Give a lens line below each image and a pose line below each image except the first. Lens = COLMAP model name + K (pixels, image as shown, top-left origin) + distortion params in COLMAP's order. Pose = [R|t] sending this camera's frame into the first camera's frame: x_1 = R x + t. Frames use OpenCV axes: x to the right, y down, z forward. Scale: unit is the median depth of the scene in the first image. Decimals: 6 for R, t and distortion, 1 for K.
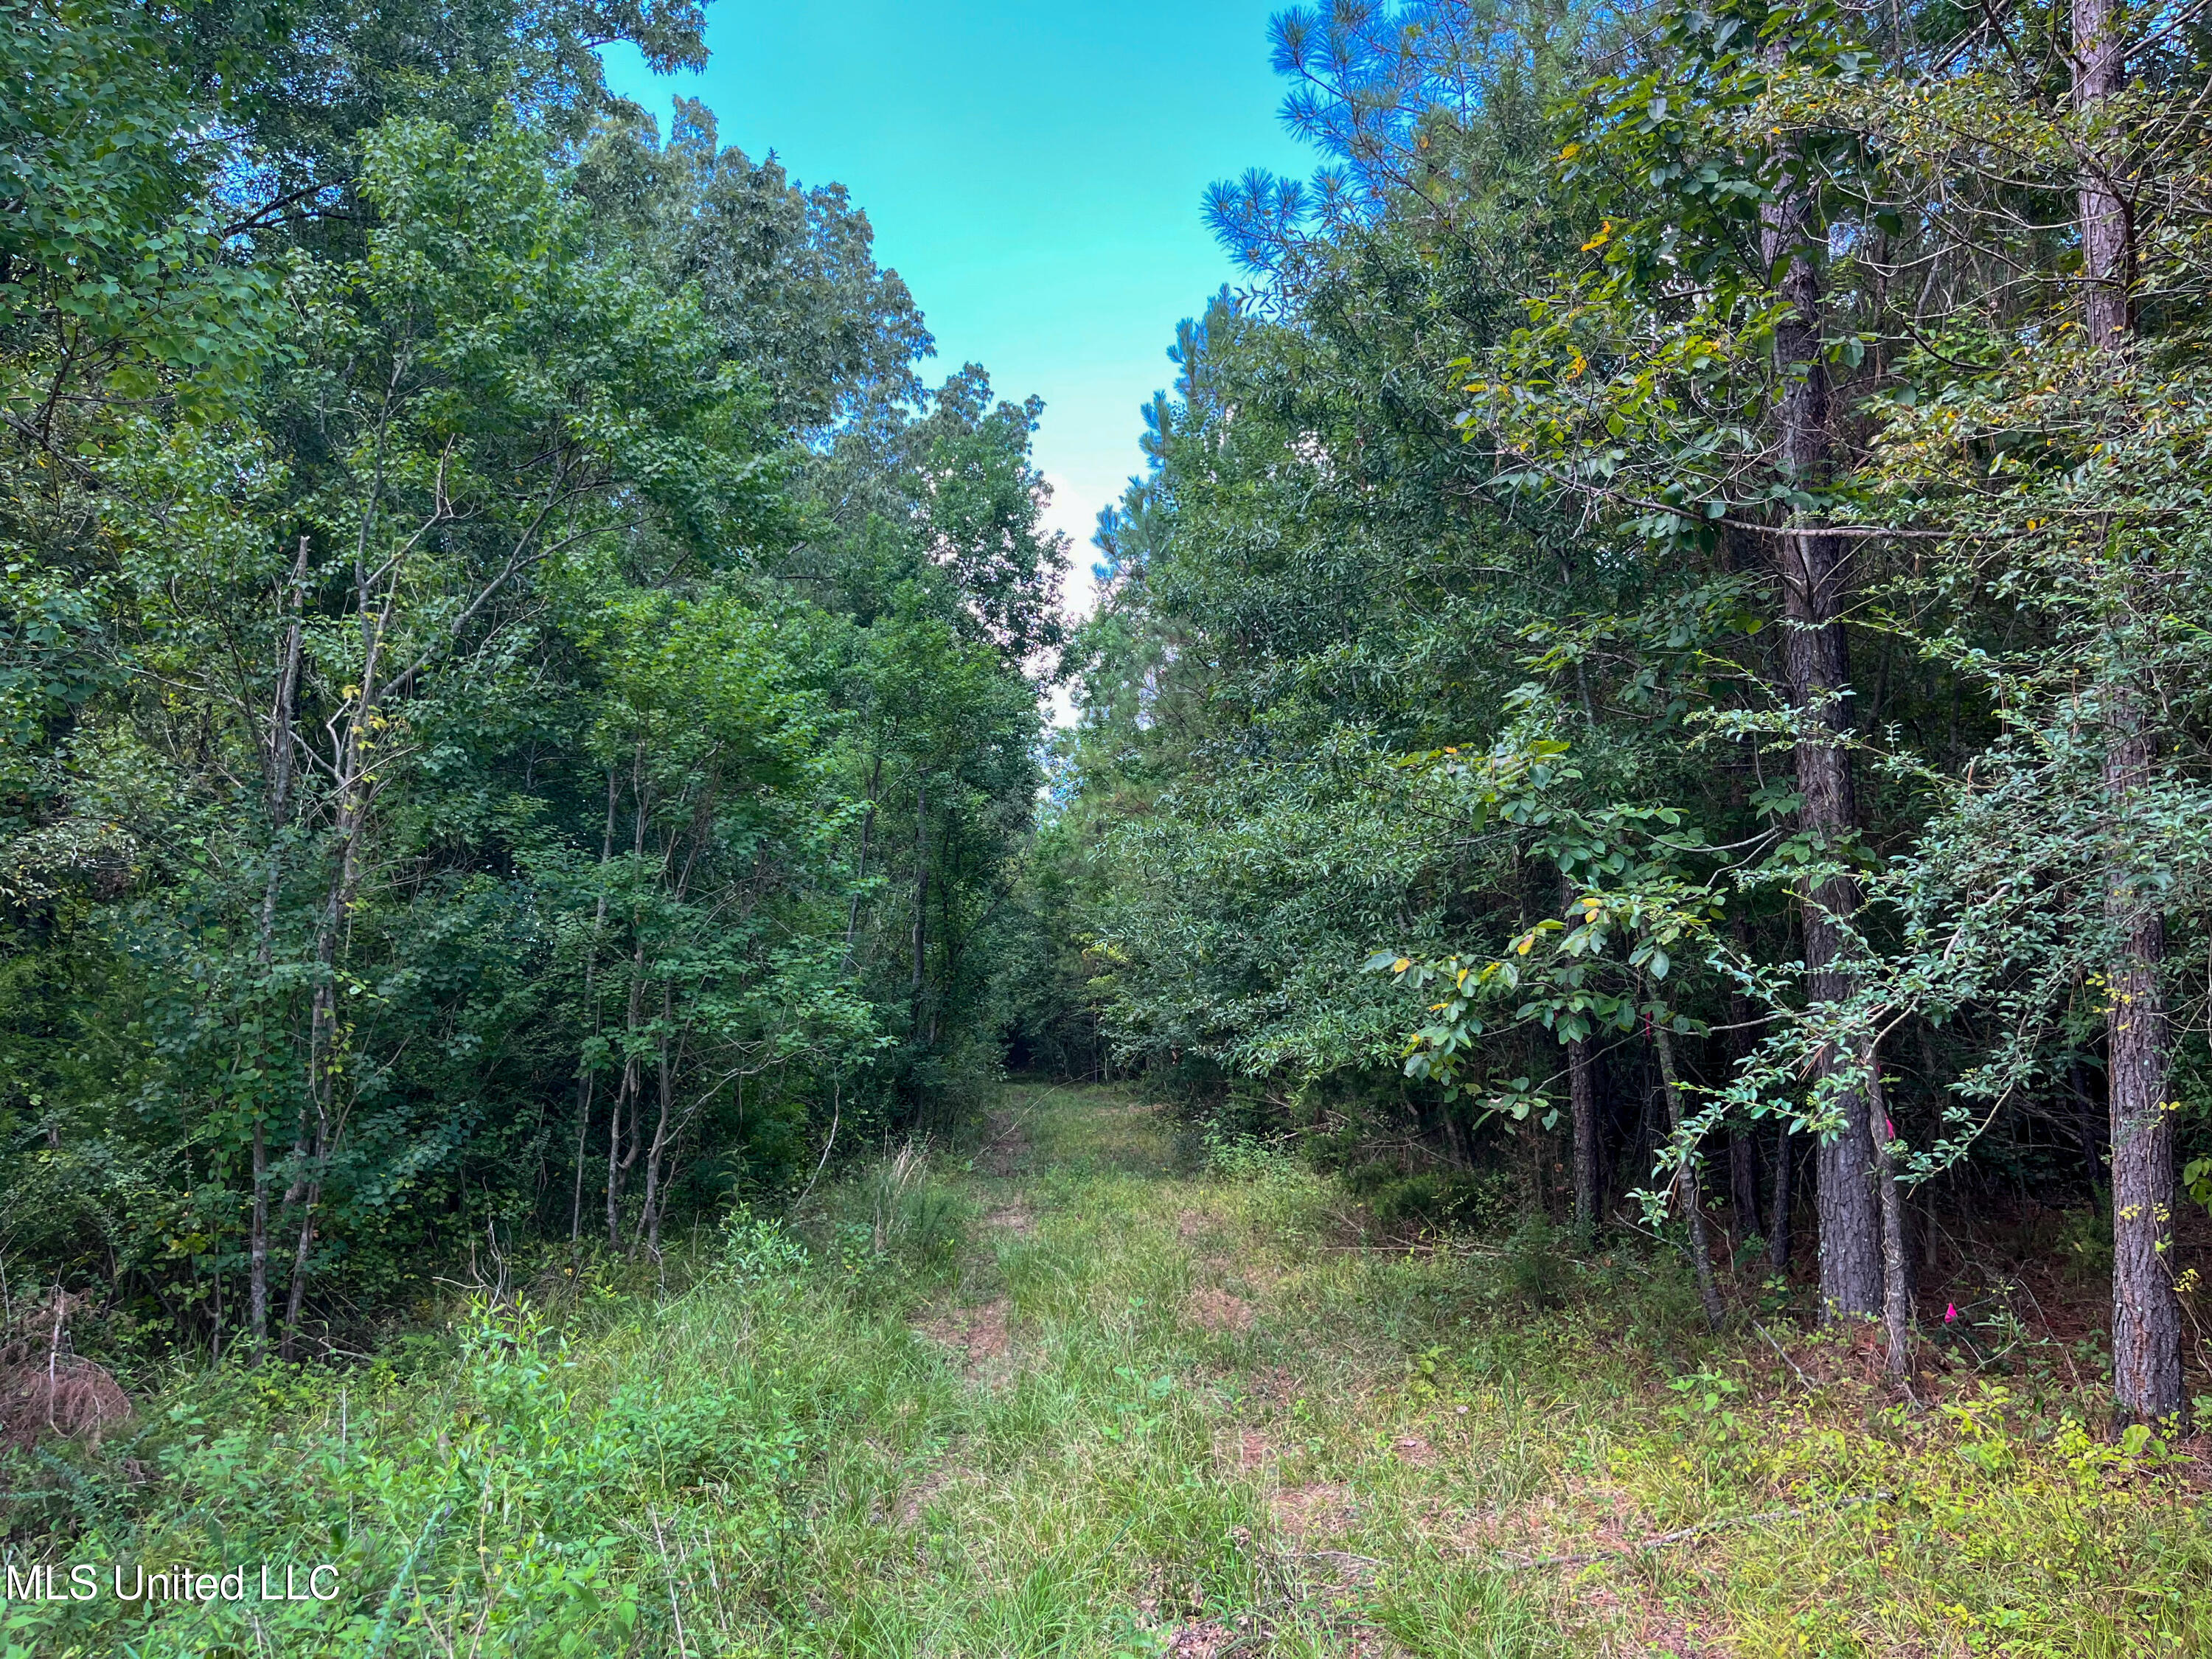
lens RADIAL K [[1696.3, 0, 1130.8], [0, 1696.3, 815.5], [0, 0, 1]] dist [0.080637, -0.115419]
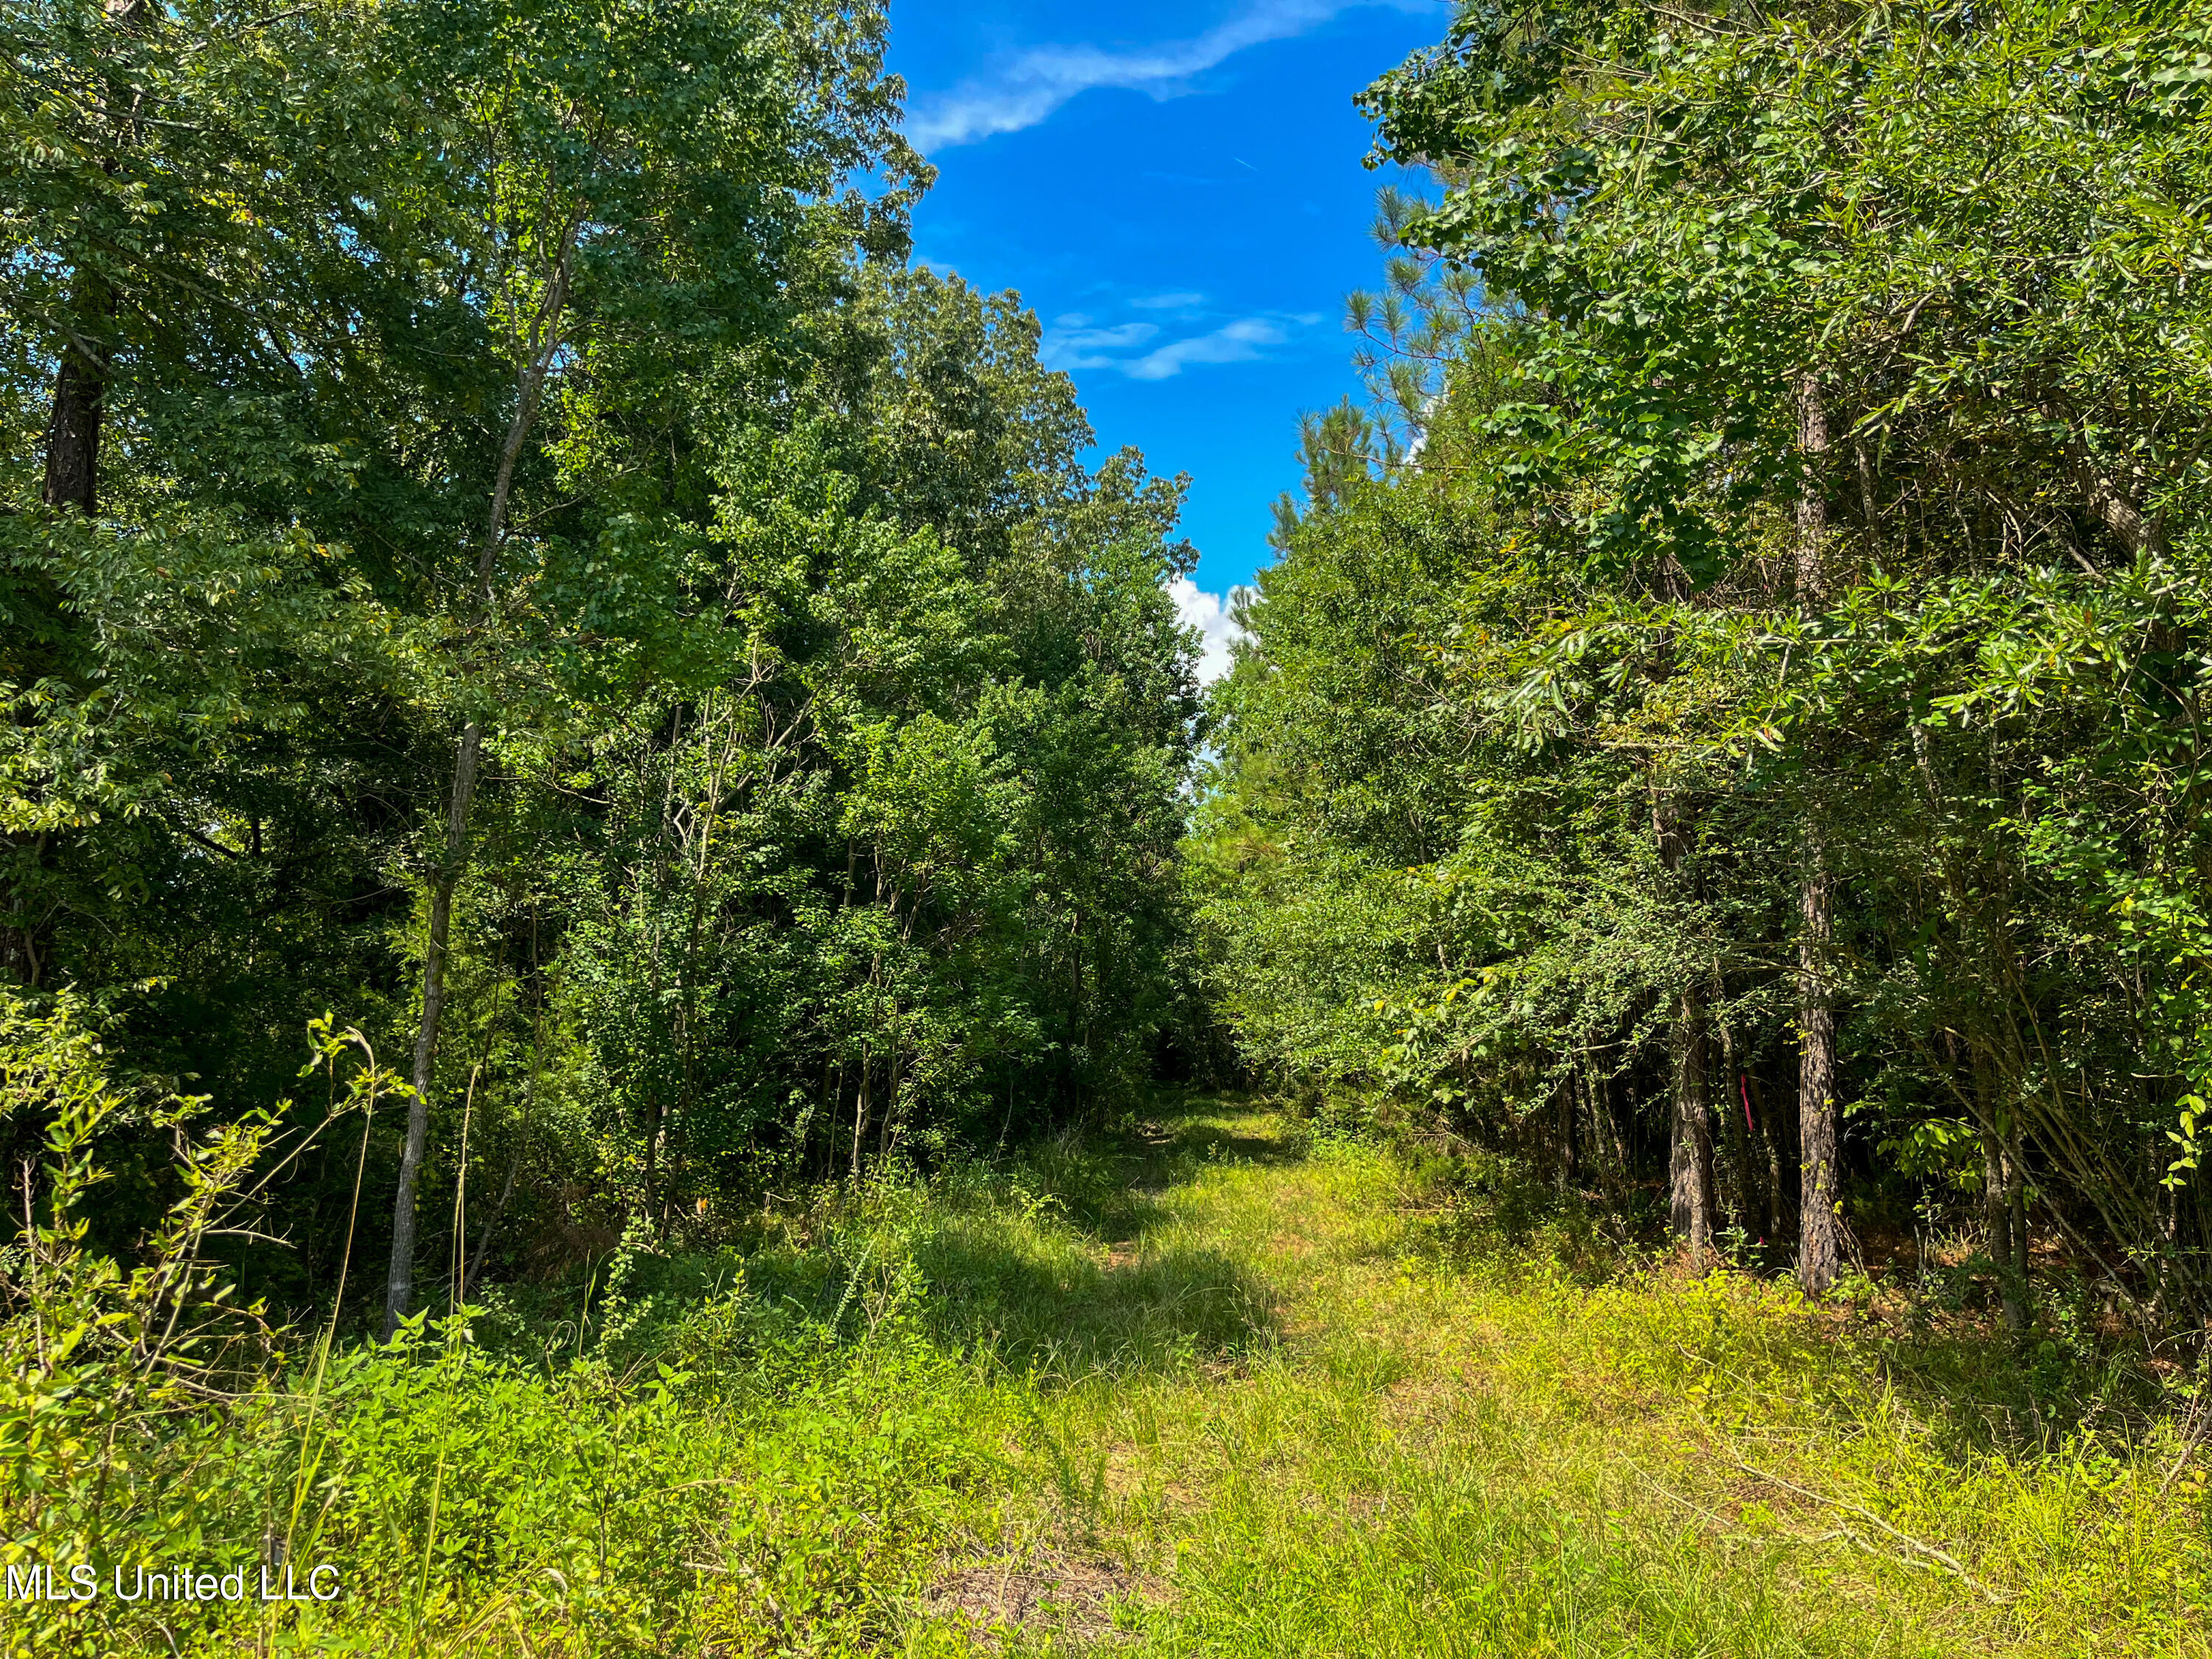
lens RADIAL K [[1696.3, 0, 1130.8], [0, 1696.3, 815.5], [0, 0, 1]] dist [0.080637, -0.115419]
pose [[0.995739, 0.007912, -0.091879, 0.045129], [-0.008444, 0.999950, -0.005404, -0.047219], [0.091832, 0.006156, 0.995756, -0.363904]]
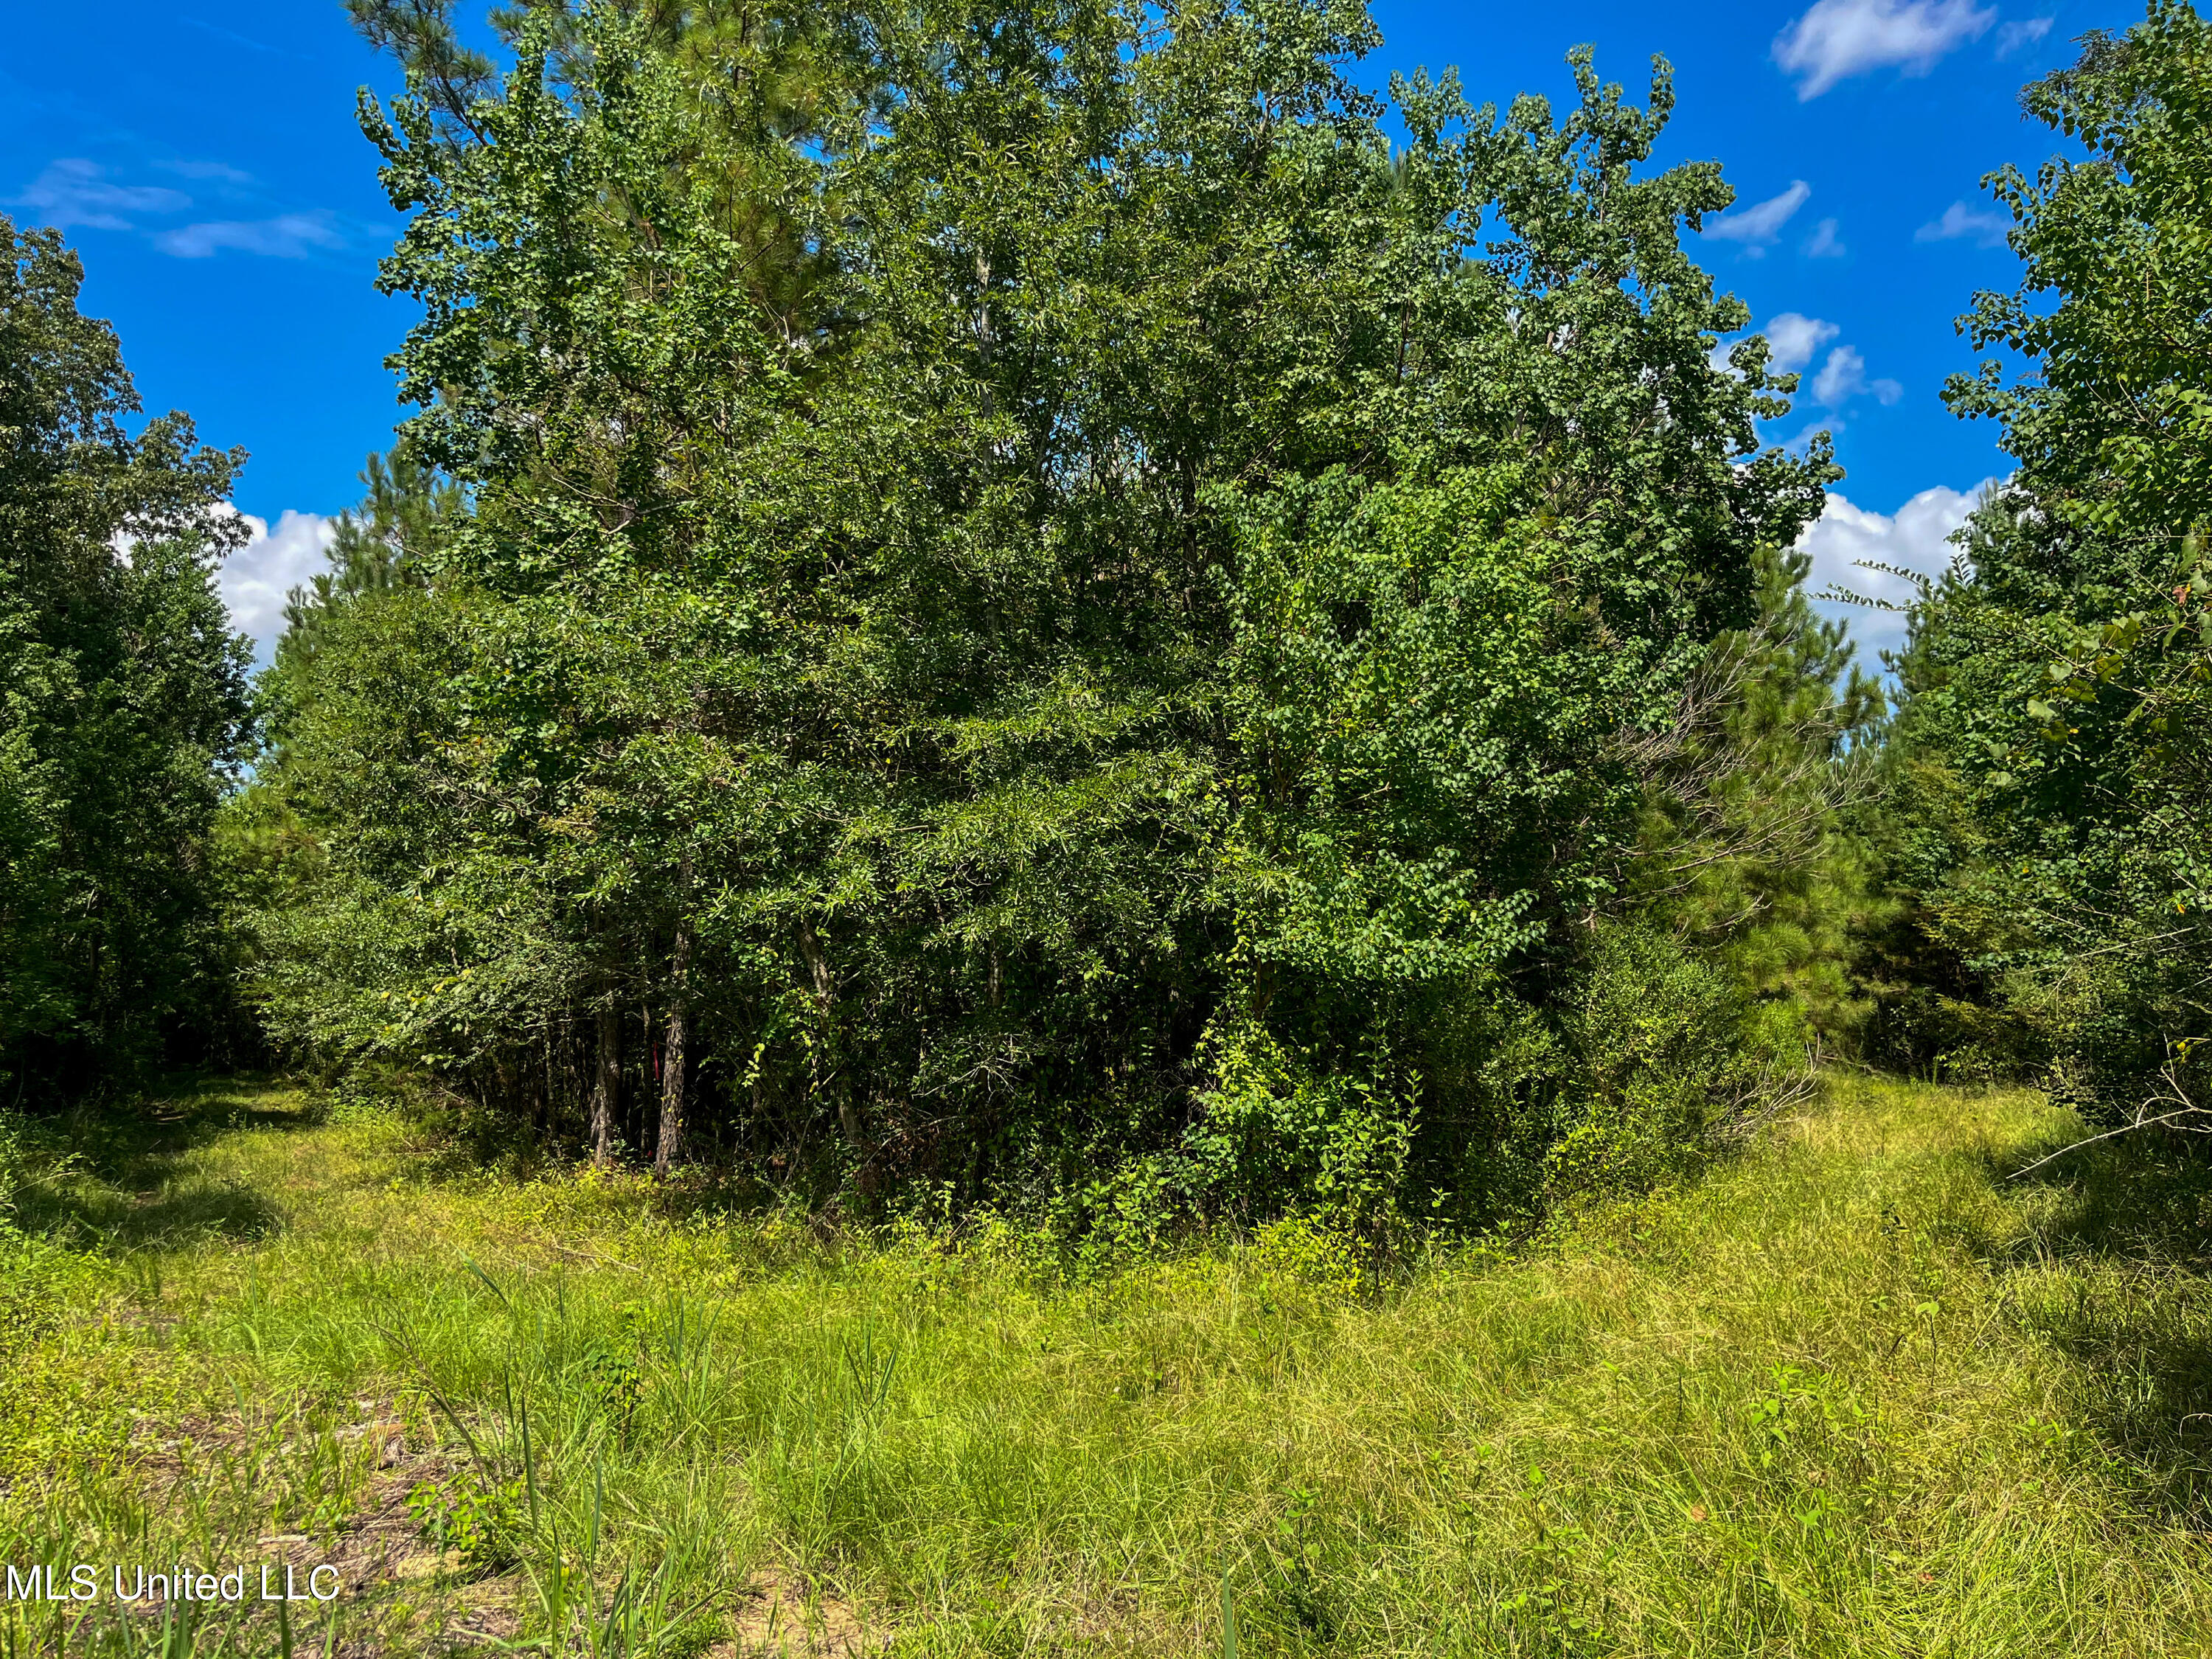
lens RADIAL K [[1696.3, 0, 1130.8], [0, 1696.3, 815.5], [0, 0, 1]] dist [0.080637, -0.115419]
pose [[0.905295, 0.069505, 0.419058, 0.052962], [-0.070622, 0.997420, -0.012866, -0.111319], [-0.418871, -0.017947, 0.907868, -0.859742]]
